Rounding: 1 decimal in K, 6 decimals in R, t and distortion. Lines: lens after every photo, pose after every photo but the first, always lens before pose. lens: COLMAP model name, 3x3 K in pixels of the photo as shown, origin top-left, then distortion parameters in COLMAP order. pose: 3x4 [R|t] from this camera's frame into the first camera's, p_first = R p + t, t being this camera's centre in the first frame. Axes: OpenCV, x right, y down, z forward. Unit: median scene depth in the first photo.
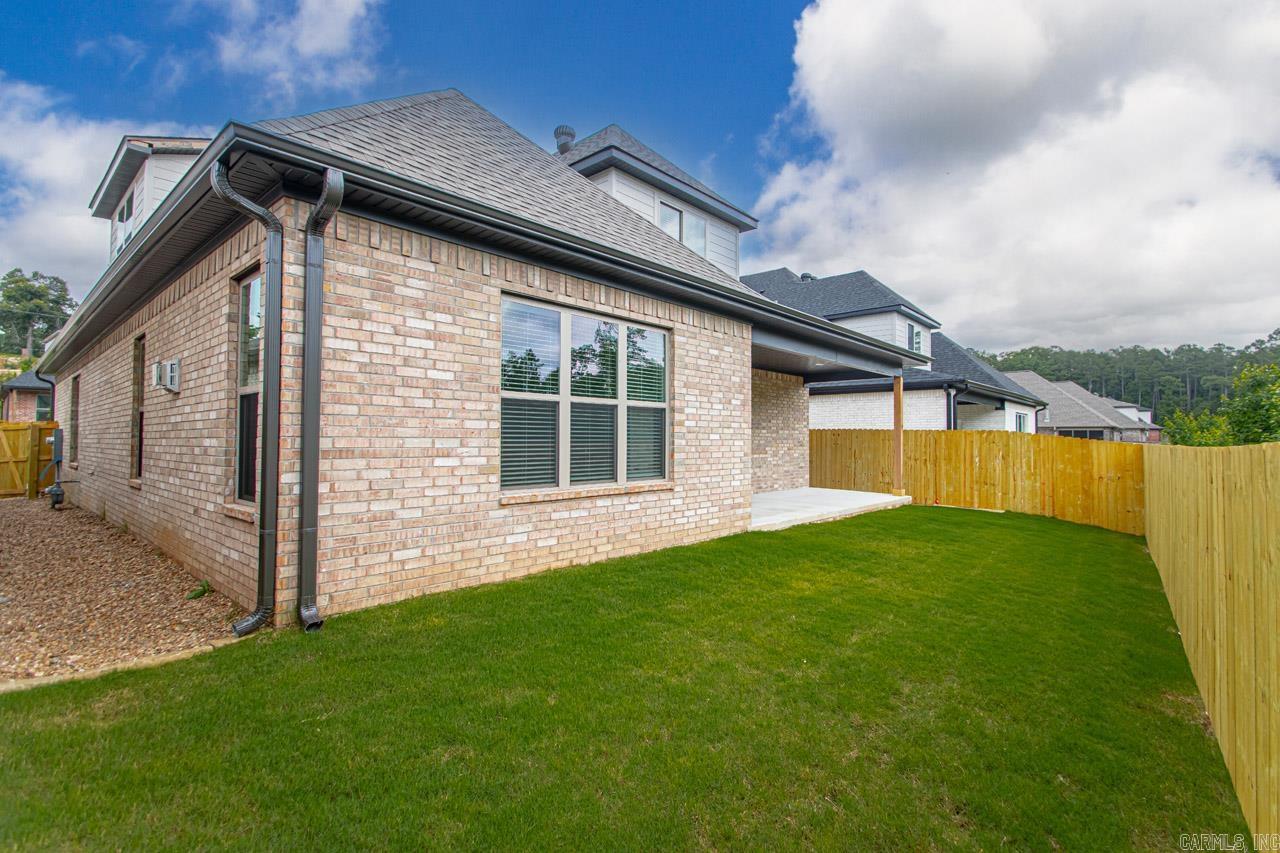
lens RADIAL K [[606.3, 0, 630.6], [0, 606.3, 425.1], [0, 0, 1]] dist [0.019332, -0.019917]
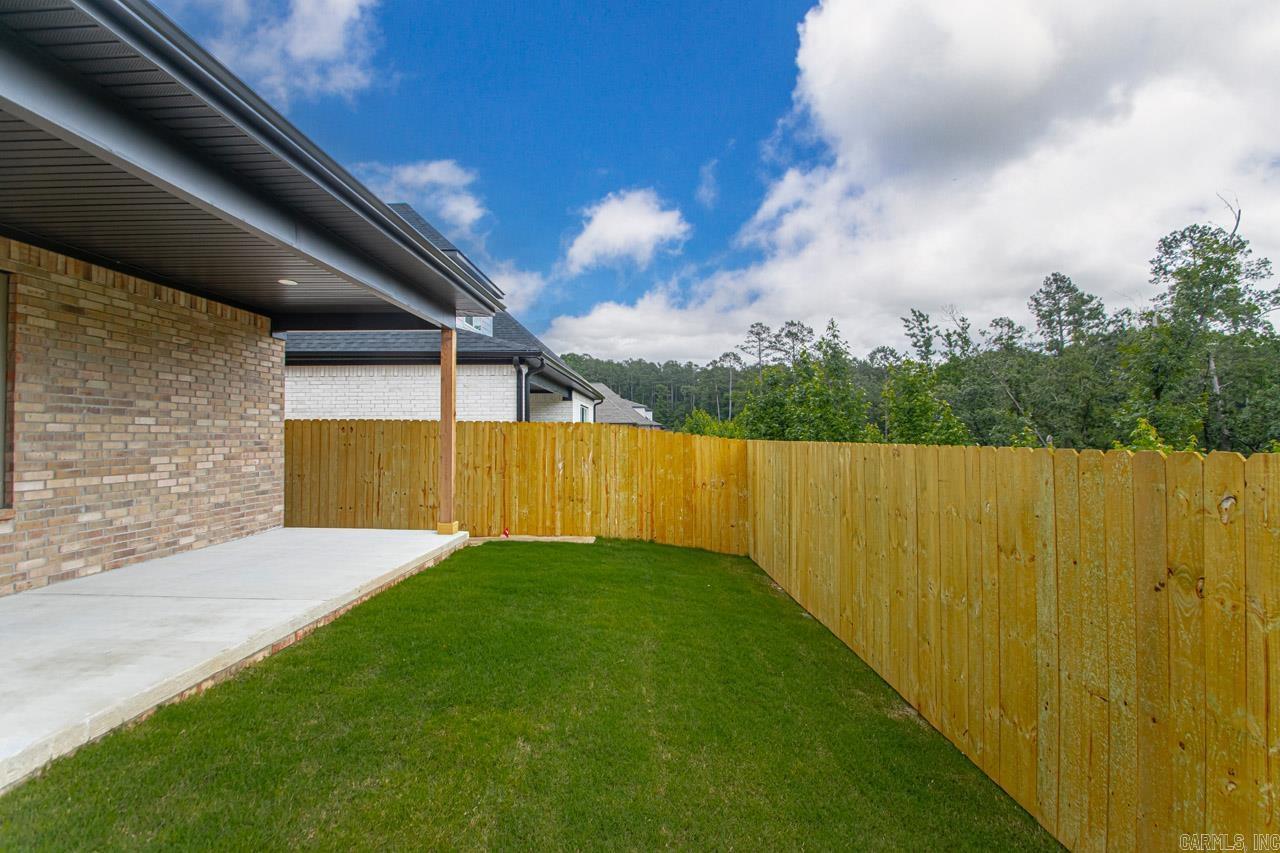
lens RADIAL K [[606.3, 0, 664.6], [0, 606.3, 426.7], [0, 0, 1]] dist [0.019332, -0.019917]
pose [[0.736107, 0.002240, 0.676861, 0.195463], [-0.009160, 0.999936, 0.006653, 0.008142], [-0.676803, -0.011098, 0.736081, 0.422435]]
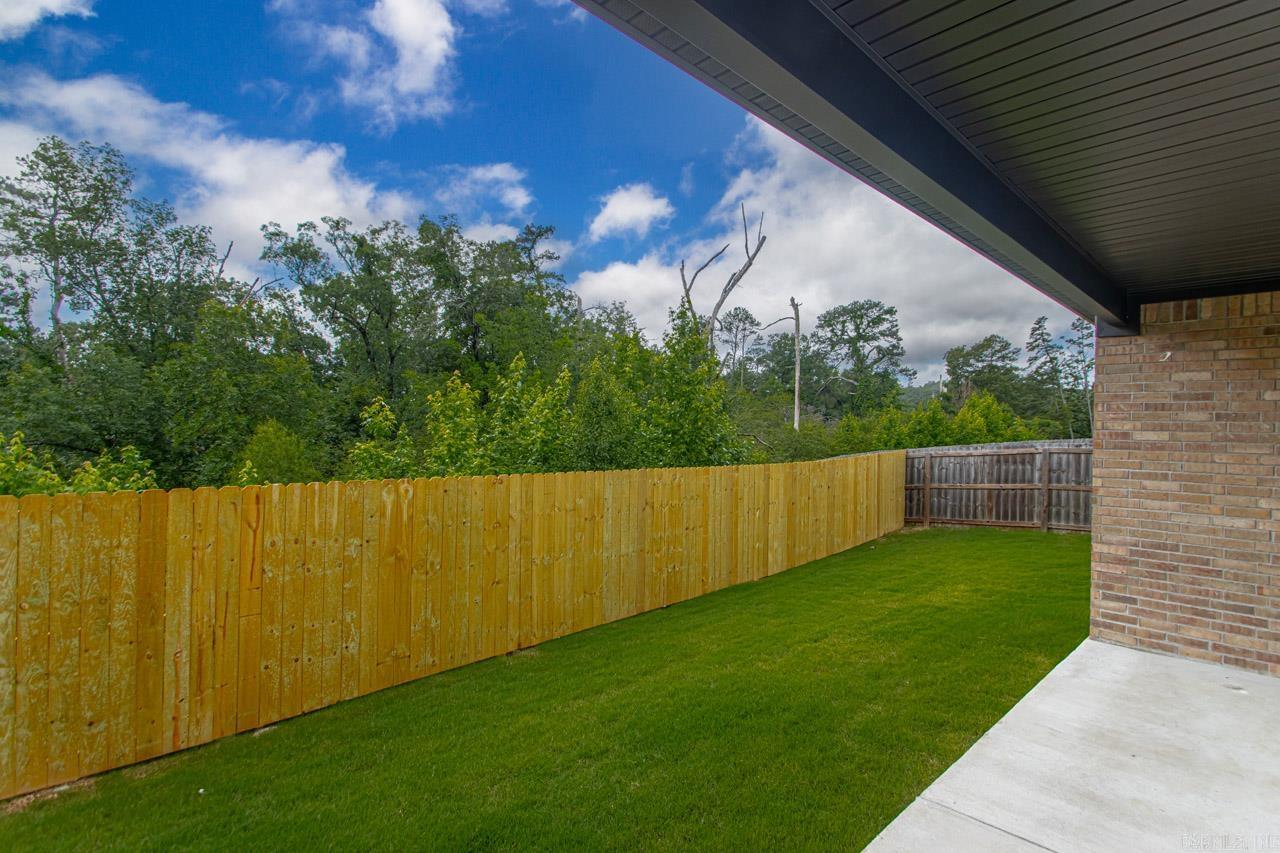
lens RADIAL K [[606.3, 0, 638.6], [0, 606.3, 424.5], [0, 0, 1]] dist [0.019332, -0.019917]
pose [[-0.996462, -0.030970, 0.078134, 0.367488], [-0.033826, 0.998797, -0.035492, -0.005984], [-0.076941, -0.038010, -0.996311, 1.009672]]
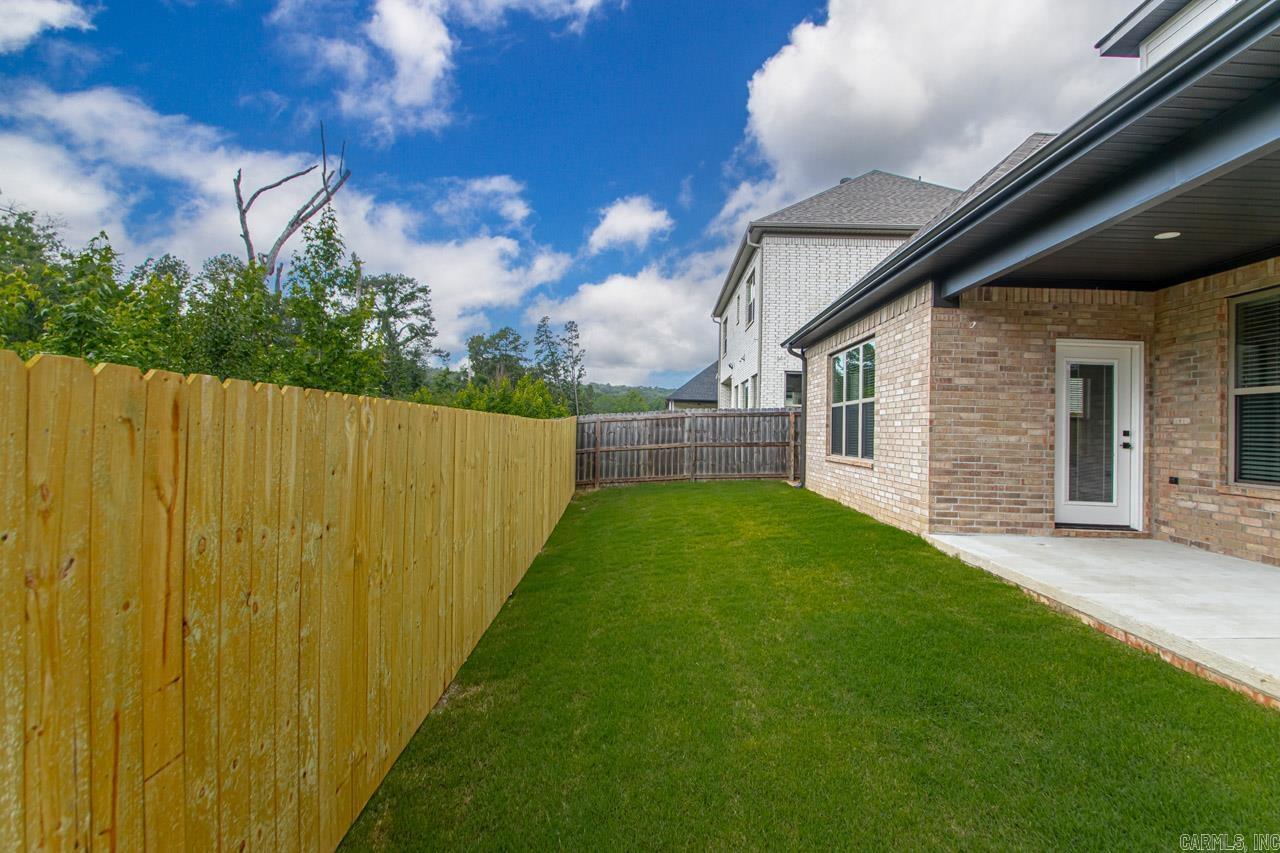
lens RADIAL K [[606.3, 0, 670.0], [0, 606.3, 417.5], [0, 0, 1]] dist [0.019332, -0.019917]
pose [[-0.734920, -0.043502, -0.676757, 0.607113], [-0.019194, 0.998875, -0.043364, 0.033581], [0.677882, -0.018880, -0.734928, 0.834542]]
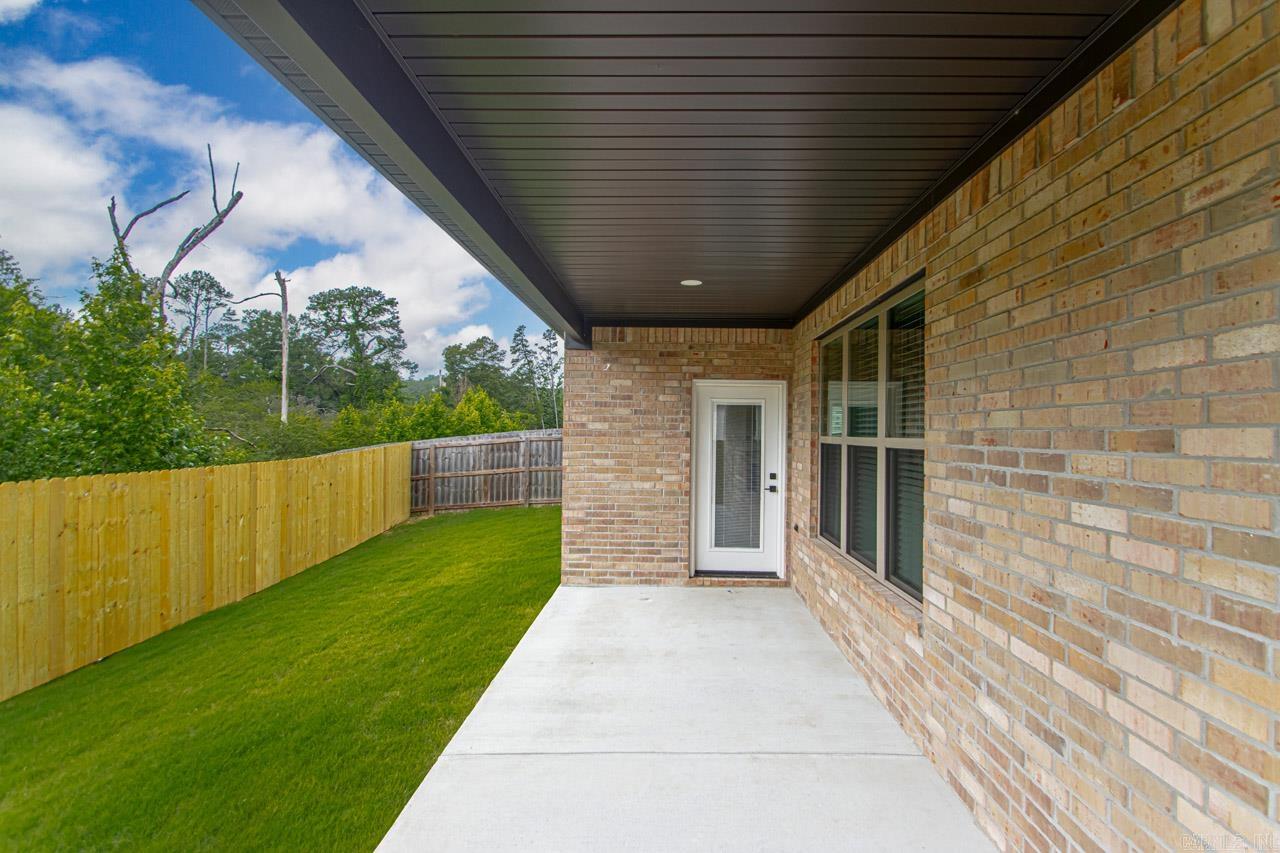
lens RADIAL K [[606.3, 0, 662.4], [0, 606.3, 424.1], [0, 0, 1]] dist [0.019332, -0.019917]
pose [[-0.742027, -0.024305, -0.669930, 0.378447], [0.001573, 0.999277, -0.037996, -0.005288], [0.670368, -0.029247, -0.741452, 1.018784]]
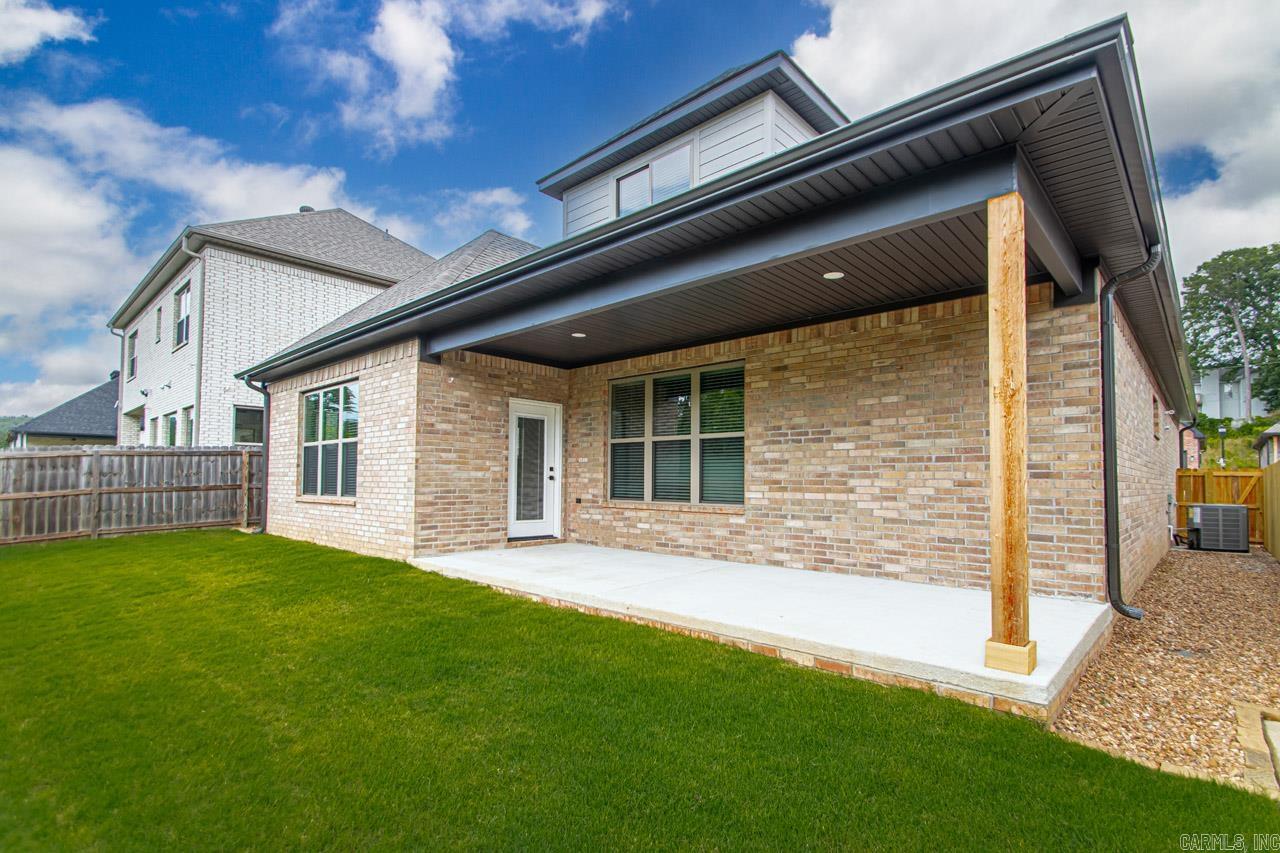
lens RADIAL K [[606.3, 0, 649.7], [0, 606.3, 451.1], [0, 0, 1]] dist [0.019332, -0.019917]
pose [[0.000235, -0.059104, -0.998252, 0.684704], [0.014608, 0.998145, -0.059095, 0.039682], [0.999893, -0.014569, 0.001098, 0.832210]]
